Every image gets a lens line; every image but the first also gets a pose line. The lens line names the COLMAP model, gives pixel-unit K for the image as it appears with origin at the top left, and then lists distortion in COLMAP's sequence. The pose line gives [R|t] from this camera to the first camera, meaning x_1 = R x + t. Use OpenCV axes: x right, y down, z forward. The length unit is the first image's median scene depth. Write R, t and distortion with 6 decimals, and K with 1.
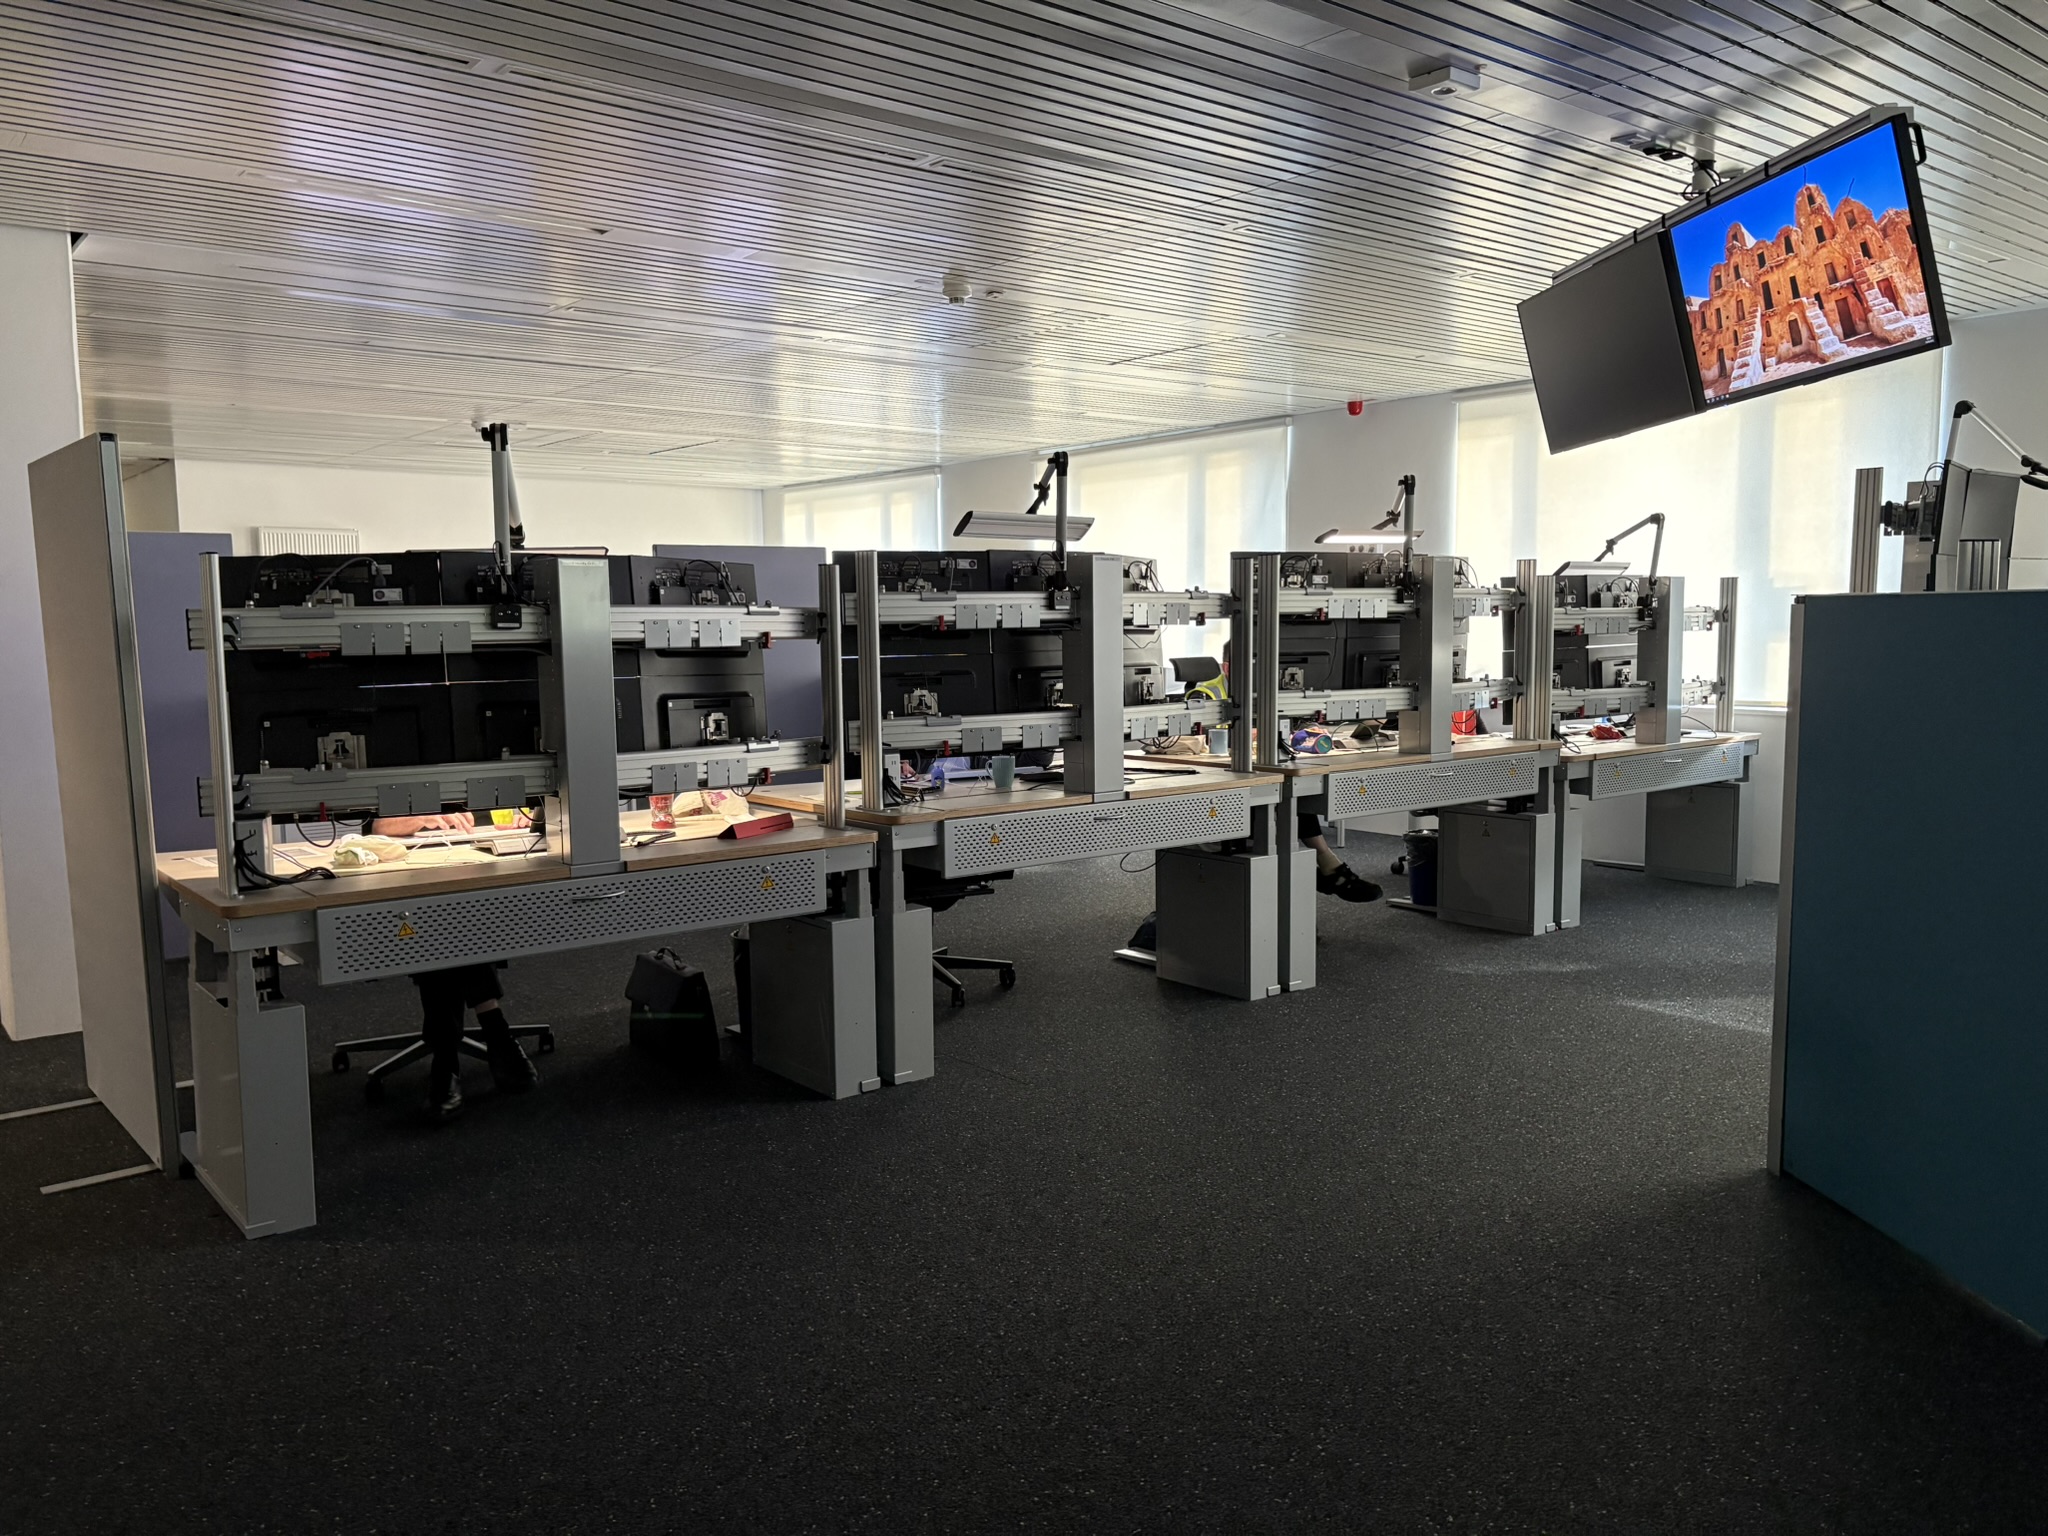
lens RADIAL K [[1542.4, 0, 1019.5], [0, 1542.4, 775.5], [0, 0, 1]] dist [0.038928, -0.039948]
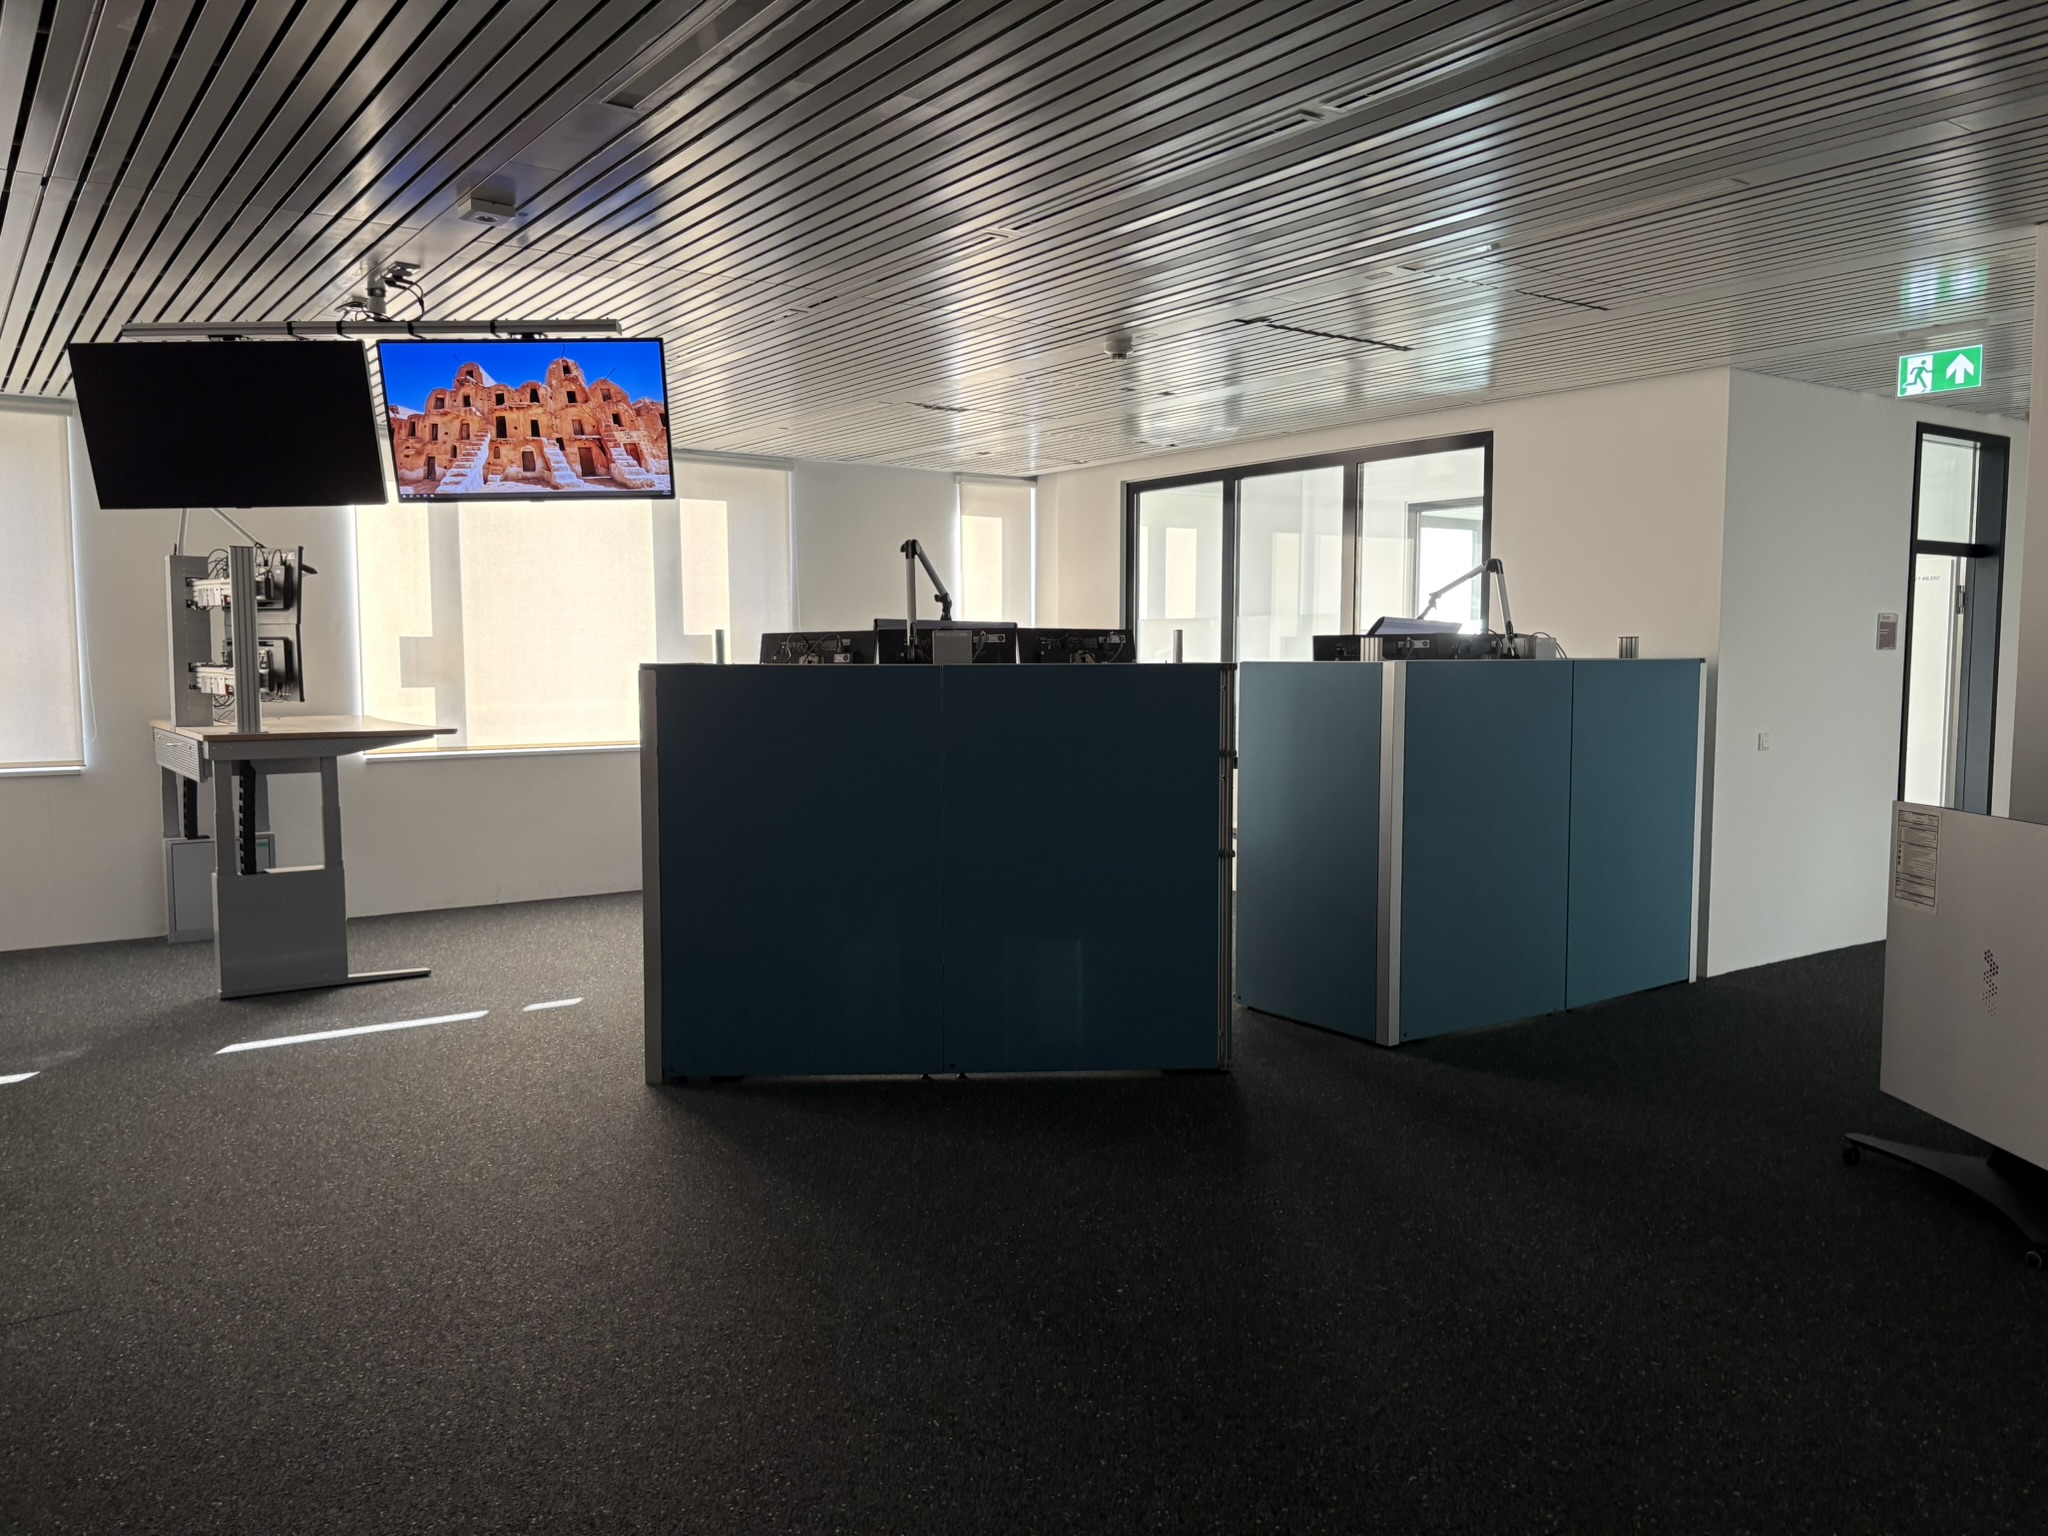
lens RADIAL K [[1542.4, 0, 1008.2], [0, 1542.4, 775.2], [0, 0, 1]] dist [0.038928, -0.039948]
pose [[0.067115, -0.070430, 0.995256, -0.732677], [0.104021, 0.992564, 0.063225, -0.059754], [-0.992308, 0.099284, 0.073942, 0.495355]]
